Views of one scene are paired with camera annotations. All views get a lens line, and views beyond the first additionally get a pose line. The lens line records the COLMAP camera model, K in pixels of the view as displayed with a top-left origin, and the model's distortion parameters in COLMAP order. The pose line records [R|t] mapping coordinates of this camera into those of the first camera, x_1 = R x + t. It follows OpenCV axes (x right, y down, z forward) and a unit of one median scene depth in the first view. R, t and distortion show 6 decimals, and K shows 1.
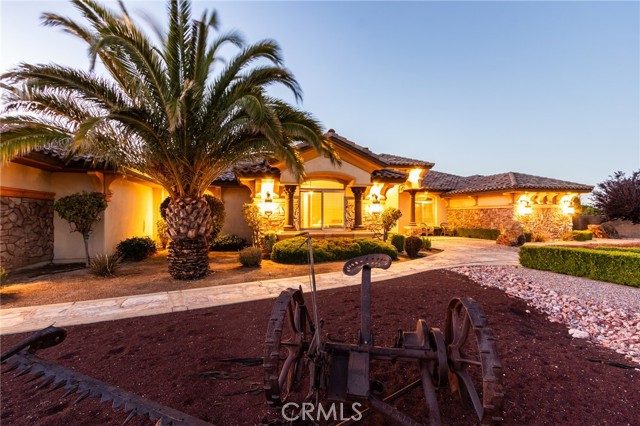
lens RADIAL K [[291.9, 0, 312.7], [0, 291.9, 214.2], [0, 0, 1]] dist [0.004190, -0.000284]
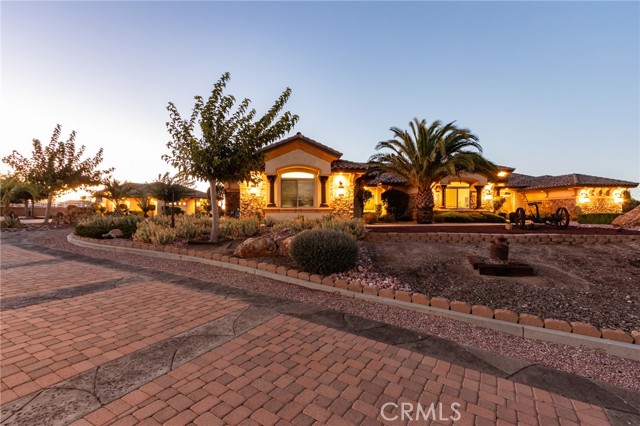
lens RADIAL K [[291.9, 0, 312.7], [0, 291.9, 214.2], [0, 0, 1]] dist [0.004190, -0.000284]
pose [[0.990645, 0.002520, -0.136444, -0.430936], [-0.001795, 0.999984, 0.005435, 0.052993], [0.136456, -0.005139, 0.990633, -0.650817]]
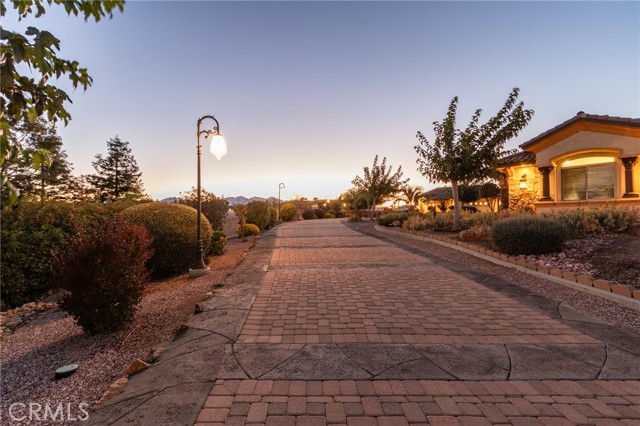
lens RADIAL K [[295.5, 0, 312.2], [0, 295.5, 216.2], [0, 0, 1]] dist [0.001961, -0.000276]
pose [[0.421471, -0.008212, -0.906805, -0.186241], [0.014394, 0.999894, -0.002365, 0.072391], [0.906728, -0.012056, 0.421544, -0.736058]]
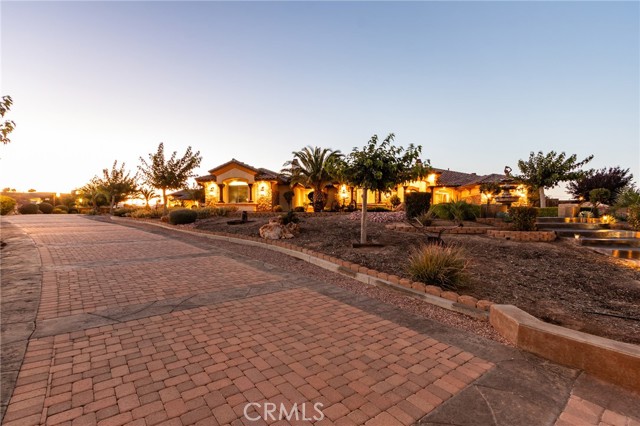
lens RADIAL K [[291.9, 0, 312.7], [0, 291.9, 214.2], [0, 0, 1]] dist [0.004190, -0.000284]
pose [[0.938237, -0.002777, -0.345982, 0.333035], [0.002517, 0.999996, -0.001200, 0.100069], [0.345984, 0.000255, 0.938240, -1.060513]]
